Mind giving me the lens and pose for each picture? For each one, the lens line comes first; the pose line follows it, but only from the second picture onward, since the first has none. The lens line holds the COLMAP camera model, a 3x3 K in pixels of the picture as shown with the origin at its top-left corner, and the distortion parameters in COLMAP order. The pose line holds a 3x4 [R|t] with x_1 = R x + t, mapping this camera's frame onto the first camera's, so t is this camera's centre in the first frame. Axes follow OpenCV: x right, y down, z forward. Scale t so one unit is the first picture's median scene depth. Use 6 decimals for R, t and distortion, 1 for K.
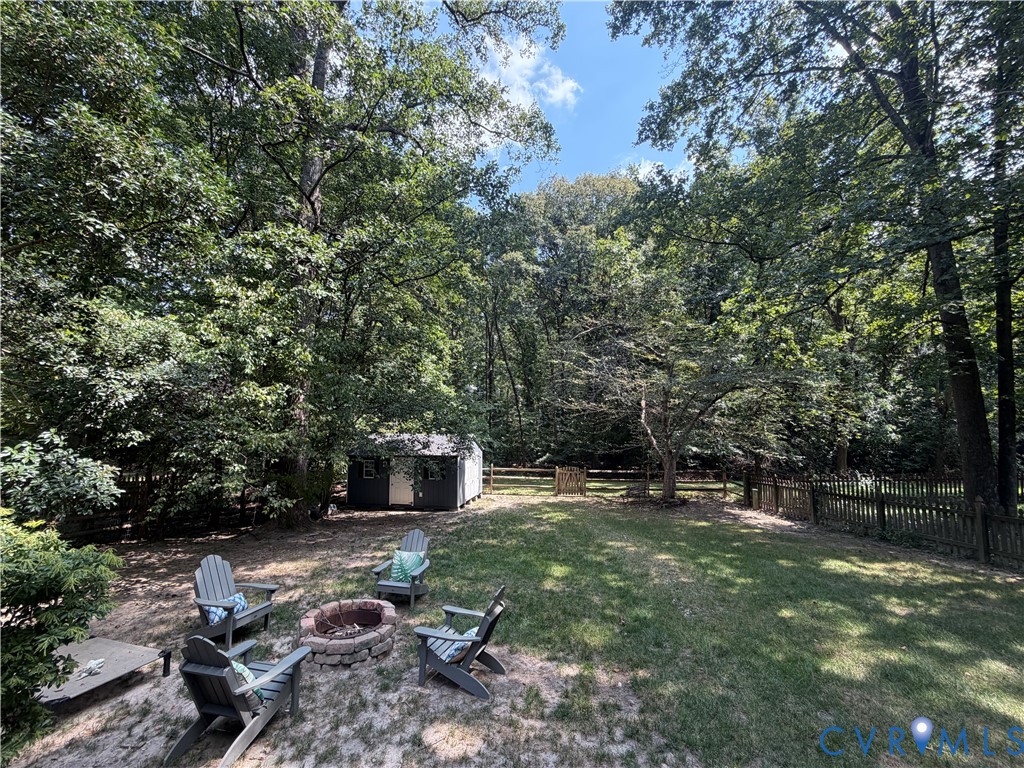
lens RADIAL K [[407.0, 0, 512.0], [0, 407.0, 384.0], [0, 0, 1]] dist [0.000236, 0.000043]
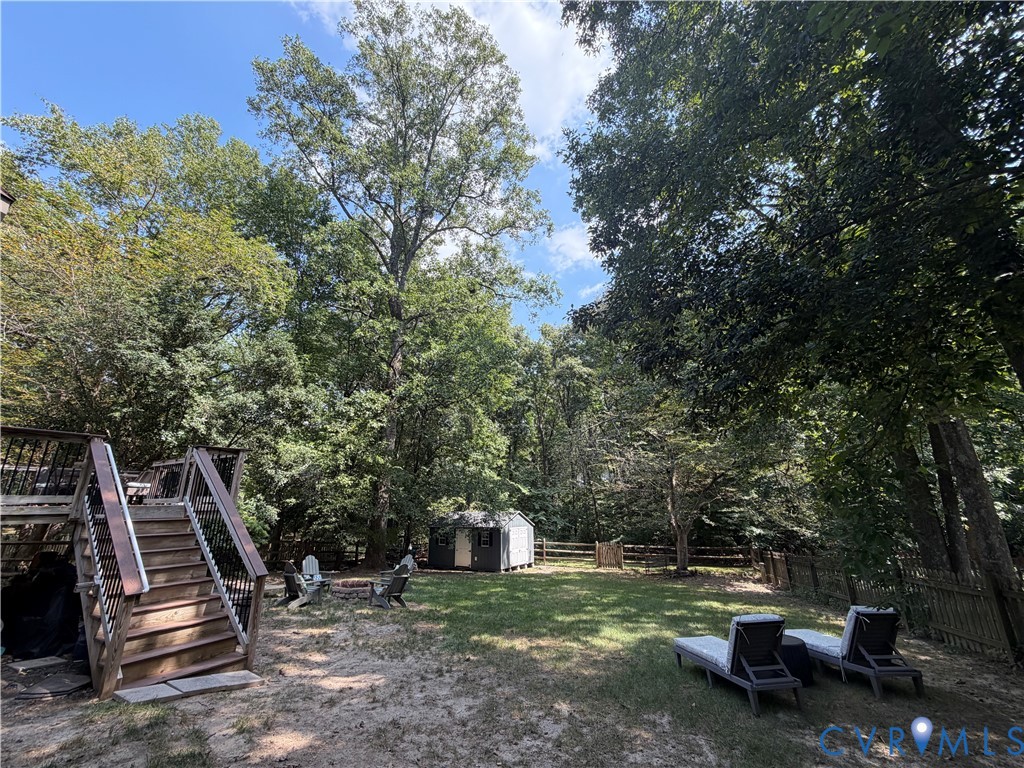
lens RADIAL K [[407.0, 0, 512.0], [0, 407.0, 384.0], [0, 0, 1]] dist [0.000236, 0.000043]
pose [[0.945523, -0.096249, -0.311001, 0.595062], [0.029605, 0.976760, -0.212282, 0.009136], [0.324206, 0.191511, 0.926399, -0.482626]]
